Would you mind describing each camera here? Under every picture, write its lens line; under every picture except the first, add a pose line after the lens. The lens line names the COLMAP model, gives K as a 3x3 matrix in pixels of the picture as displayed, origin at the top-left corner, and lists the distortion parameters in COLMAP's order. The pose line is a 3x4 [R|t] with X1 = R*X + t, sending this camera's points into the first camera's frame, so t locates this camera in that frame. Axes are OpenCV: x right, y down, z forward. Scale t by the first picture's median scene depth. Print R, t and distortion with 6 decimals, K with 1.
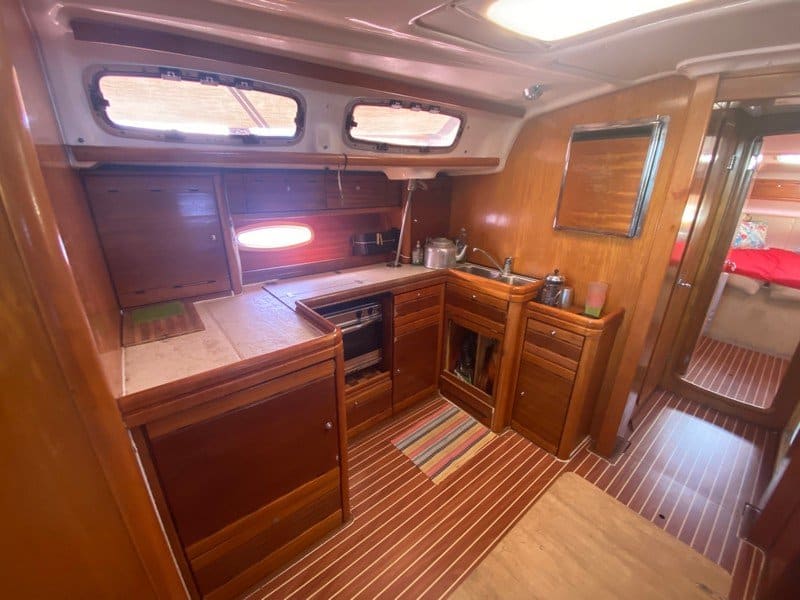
lens RADIAL K [[320.3, 0, 396.3], [0, 320.3, 300.3], [0, 0, 1]] dist [0.011939, -0.016065]
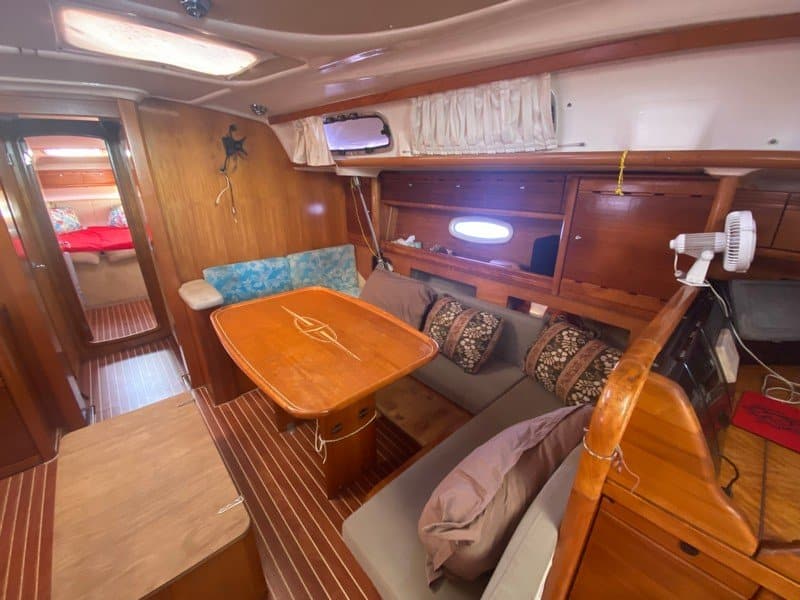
lens RADIAL K [[320.3, 0, 400.8], [0, 320.3, 301.7], [0, 0, 1]] dist [0.011939, -0.016065]
pose [[-0.067044, -0.370699, 0.926330, -0.268678], [0.341342, 0.863876, 0.370411, 0.076994], [-0.937545, 0.341030, 0.068617, -0.229756]]
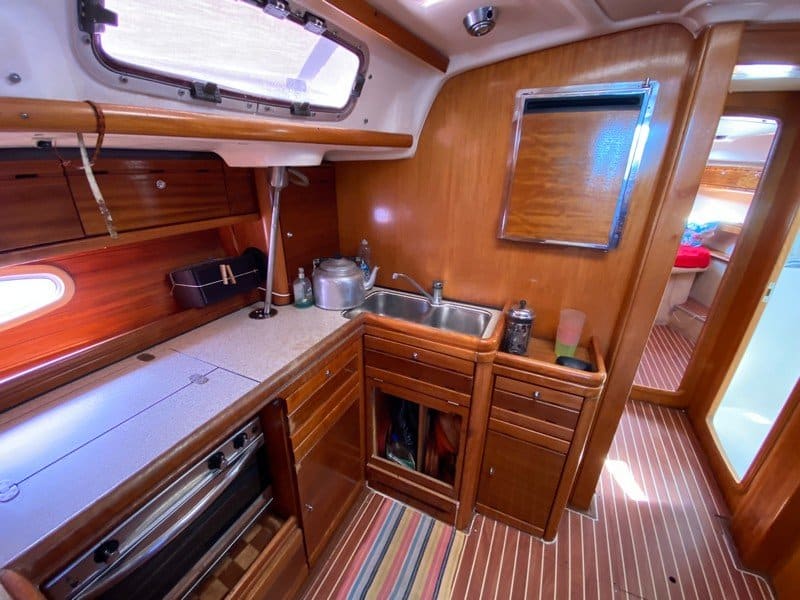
lens RADIAL K [[320.3, 0, 398.7], [0, 320.3, 297.2], [0, 0, 1]] dist [0.011939, -0.016065]
pose [[0.898429, -0.161297, 0.408421, -0.025304], [0.144464, 0.986890, 0.071963, -0.172195], [-0.414674, -0.005651, 0.909952, 0.426094]]
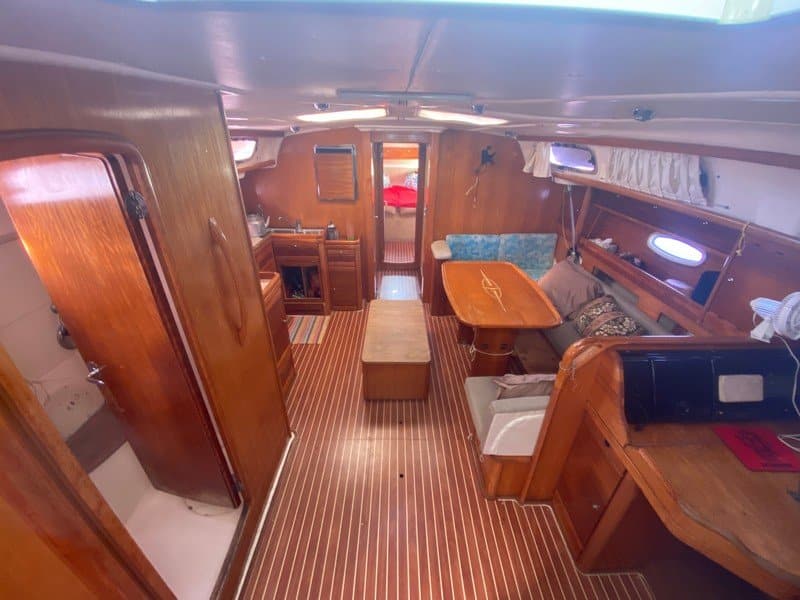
lens RADIAL K [[320.3, 0, 401.1], [0, 320.3, 299.1], [0, 0, 1]] dist [0.011939, -0.016065]
pose [[0.607210, -0.368383, 0.703981, -0.711407], [0.264876, 0.929191, 0.257768, -0.039464], [-0.749090, 0.029948, 0.661790, -0.541558]]
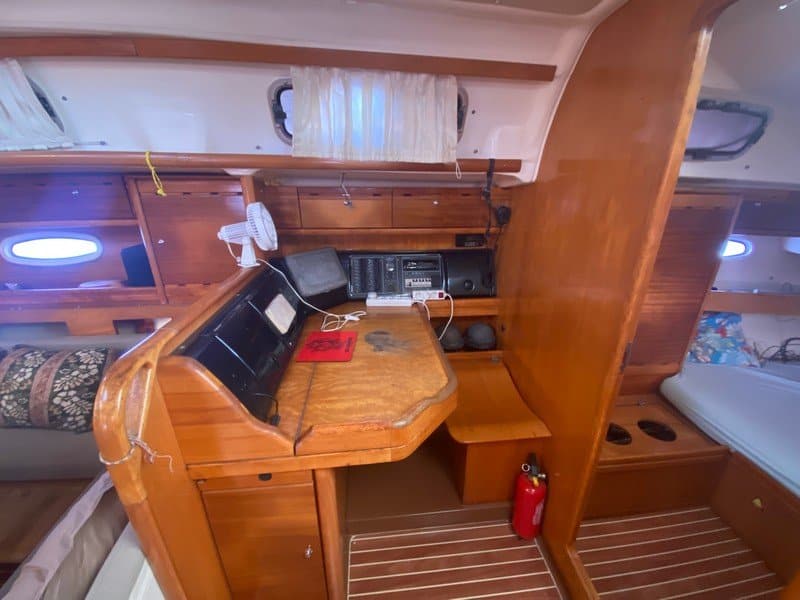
lens RADIAL K [[320.3, 0, 398.7], [0, 320.3, 301.0], [0, 0, 1]] dist [0.011939, -0.016065]
pose [[-0.842934, -0.198318, 0.500132, -0.388745], [0.177480, 0.775052, 0.606461, 0.133137], [-0.507900, 0.599970, -0.618120, -0.373477]]
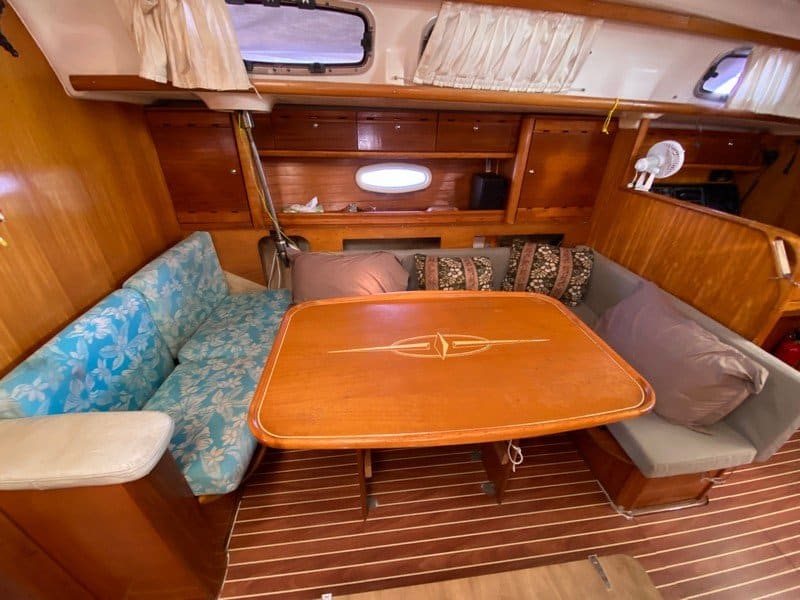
lens RADIAL K [[320.3, 0, 400.8], [0, 320.3, 299.7], [0, 0, 1]] dist [0.011939, -0.016065]
pose [[-0.853094, -0.274749, 0.443557, 0.311905], [0.158726, 0.673167, 0.722254, -0.121209], [-0.497027, 0.686555, -0.530665, 0.346820]]
